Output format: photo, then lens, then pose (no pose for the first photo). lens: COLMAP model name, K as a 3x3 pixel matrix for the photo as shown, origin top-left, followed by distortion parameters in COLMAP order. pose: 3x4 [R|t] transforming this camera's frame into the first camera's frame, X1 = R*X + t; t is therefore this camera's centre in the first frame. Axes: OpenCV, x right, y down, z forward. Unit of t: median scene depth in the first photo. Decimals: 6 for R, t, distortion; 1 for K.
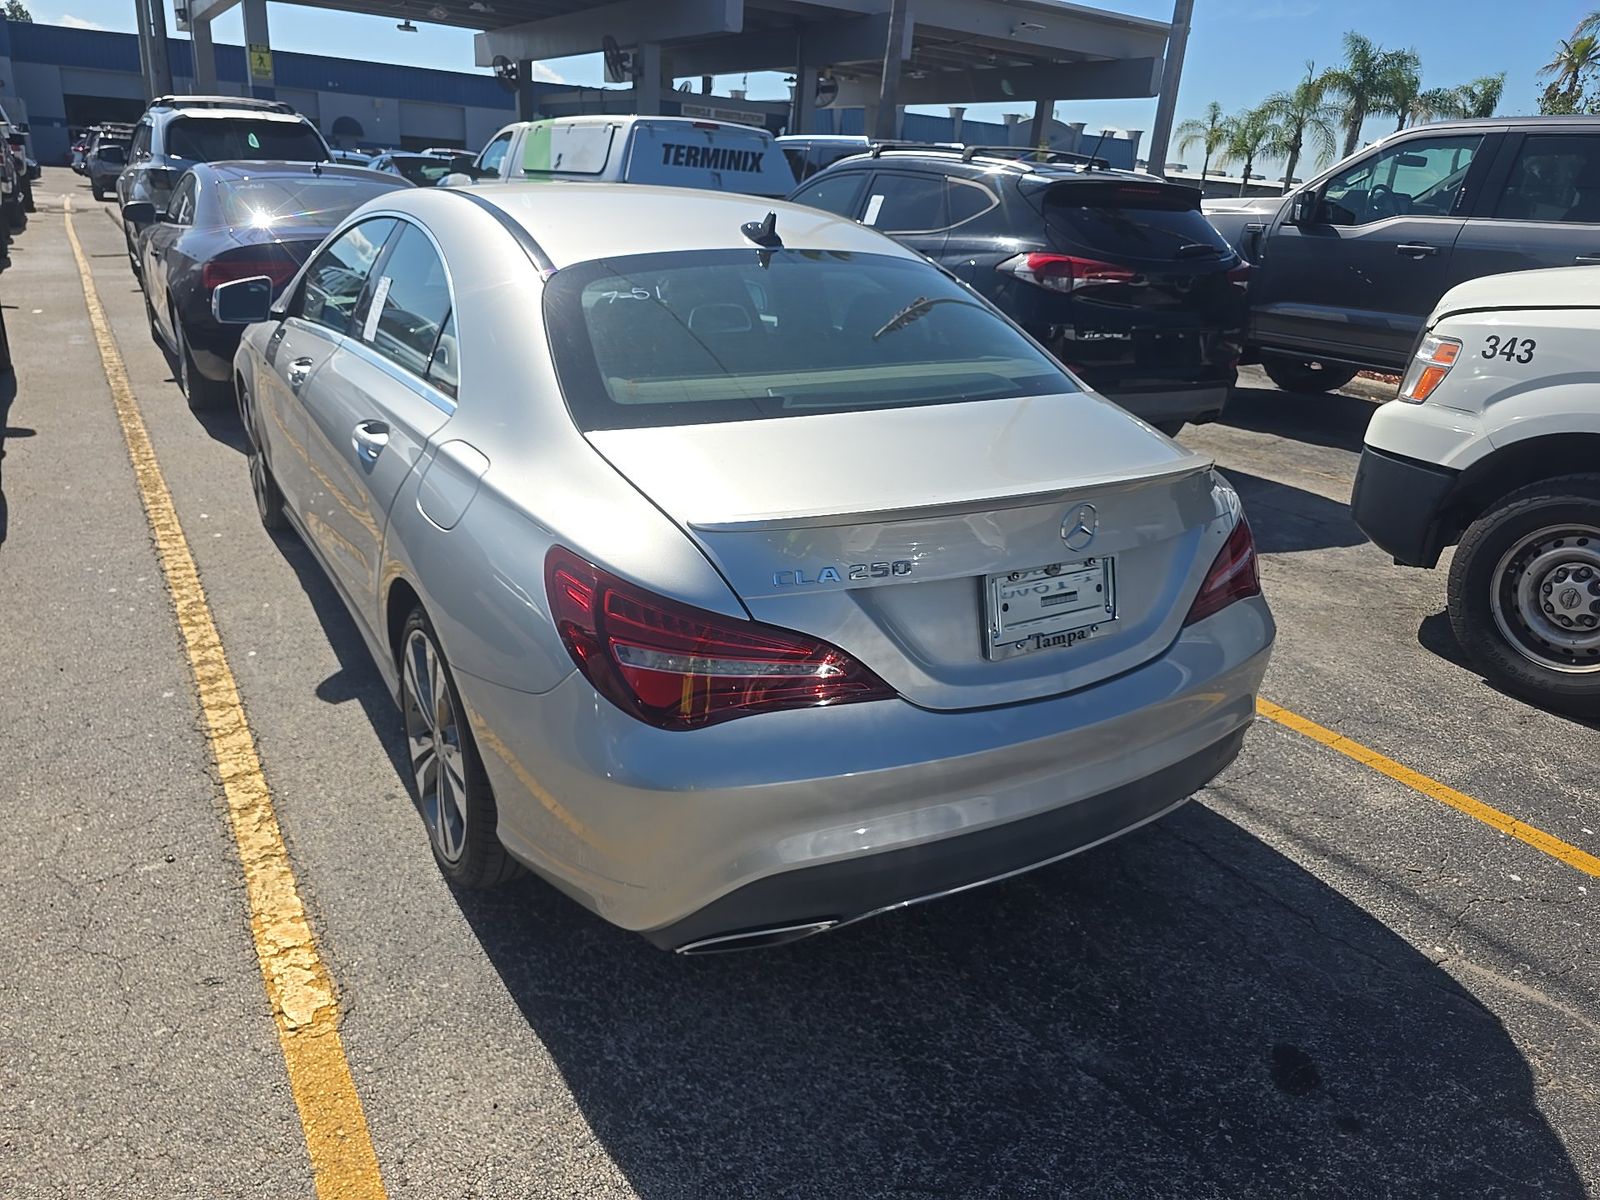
lens RADIAL K [[1096.1, 0, 800.5], [0, 1096.1, 601.7], [0, 0, 1]] dist [0.030190, -0.028193]
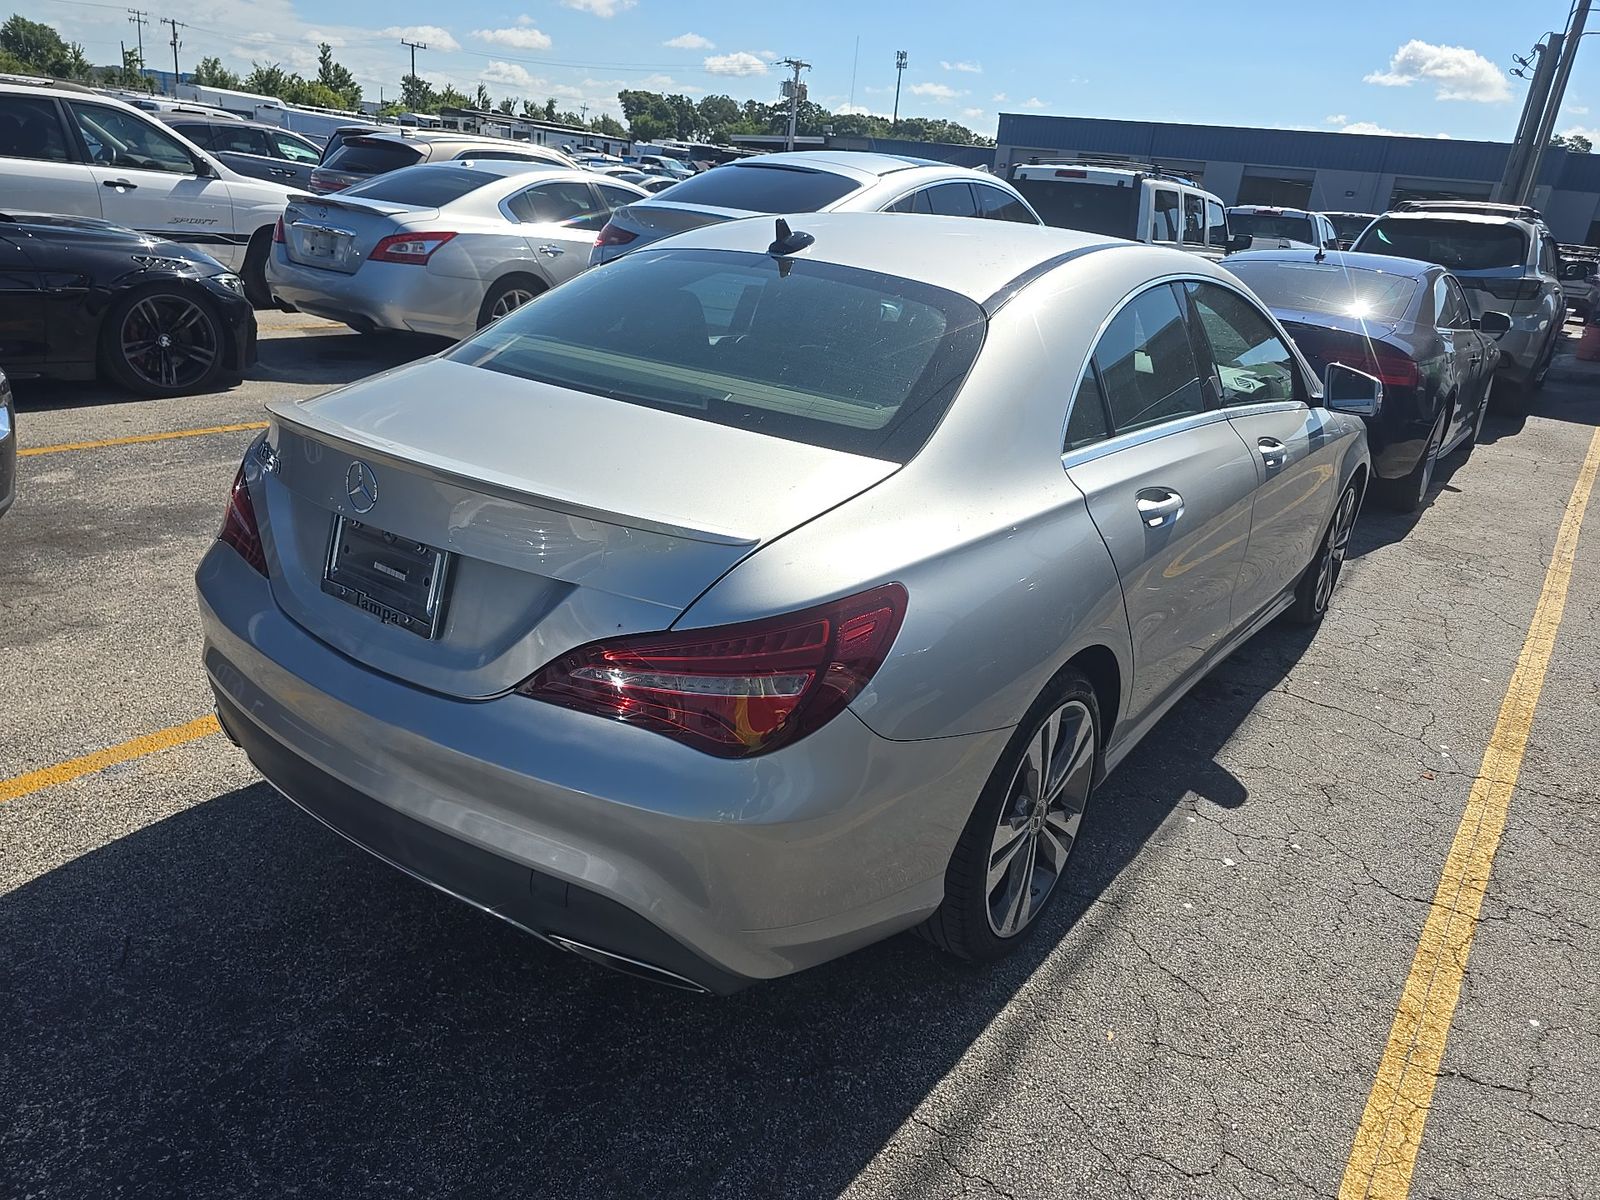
lens RADIAL K [[1096.1, 0, 799.4], [0, 1096.1, 597.3], [0, 0, 1]] dist [0.030190, -0.028193]
pose [[0.368810, 0.299891, -0.879798, 0.381525], [-0.393604, 0.907859, 0.144458, -0.081042], [0.842054, 0.293014, 0.452866, 0.276159]]
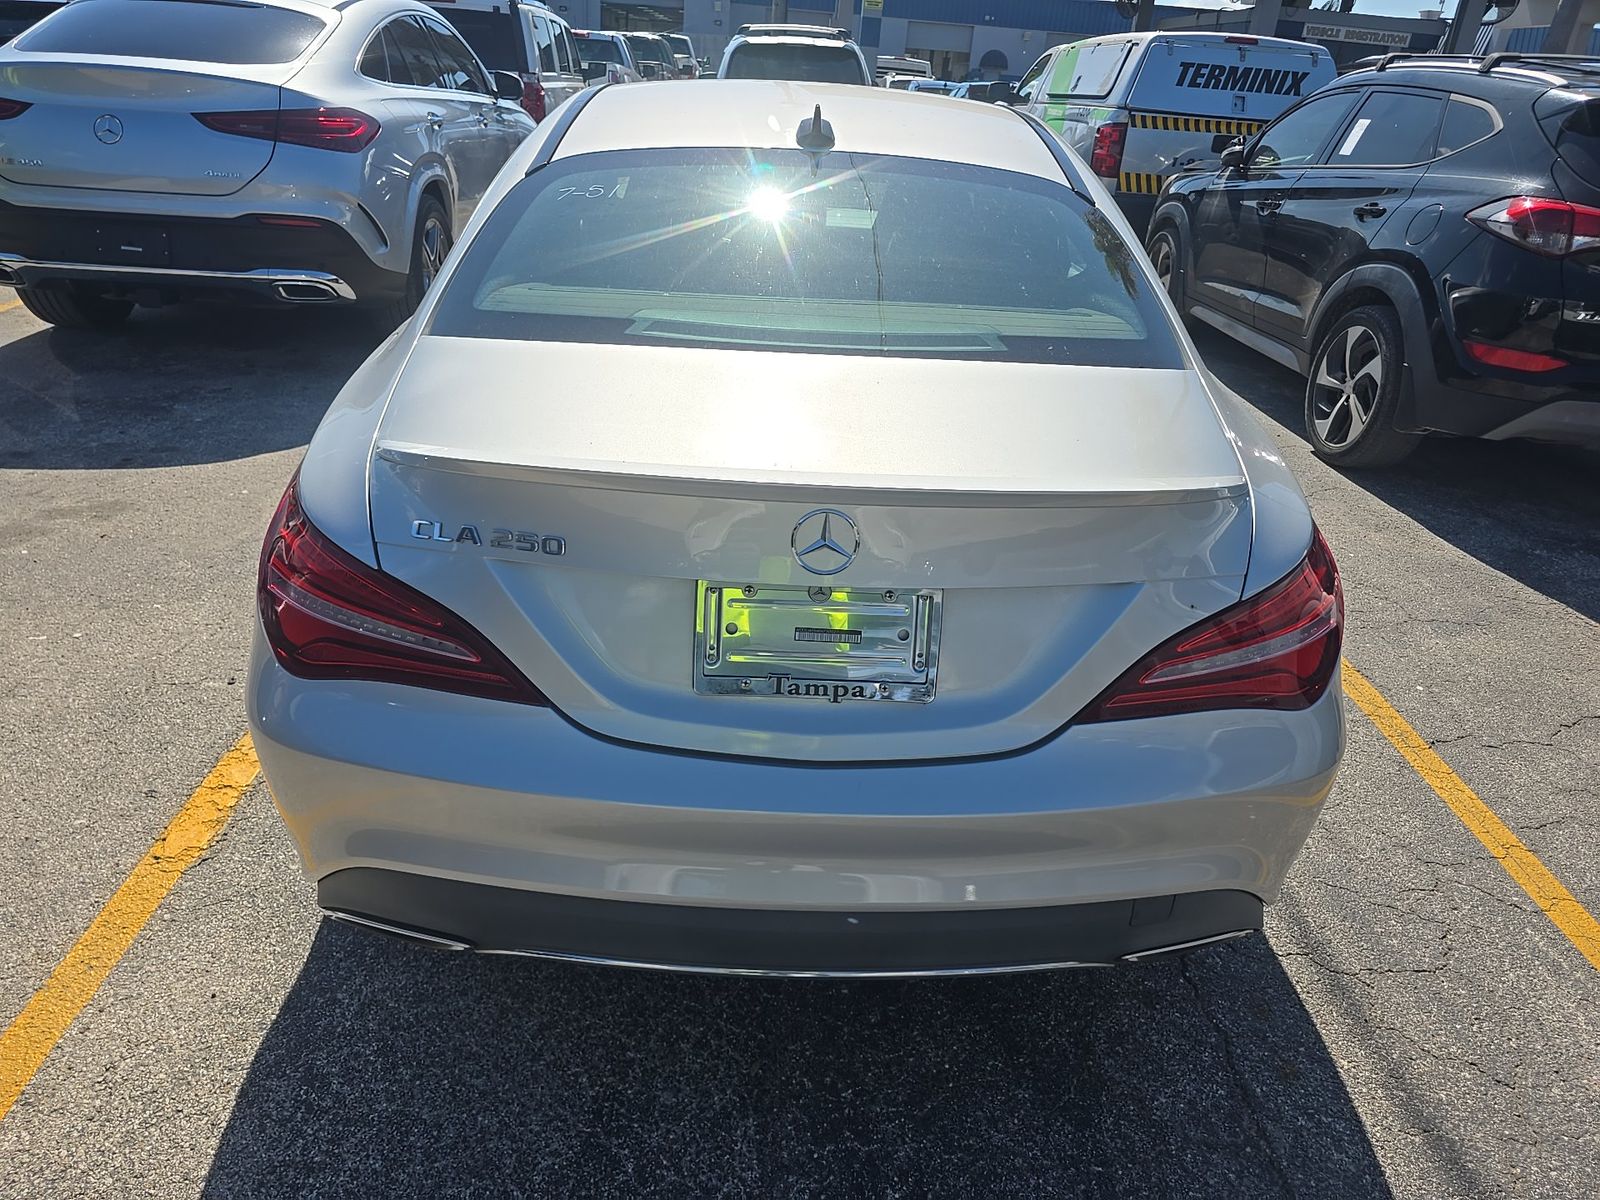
lens RADIAL K [[1096.1, 0, 800.3], [0, 1096.1, 594.6], [0, 0, 1]] dist [0.030190, -0.028193]
pose [[0.859349, 0.215828, -0.463613, 0.173197], [-0.195112, 0.976373, 0.092878, -0.029044], [0.472705, 0.010642, 0.881157, 0.111569]]
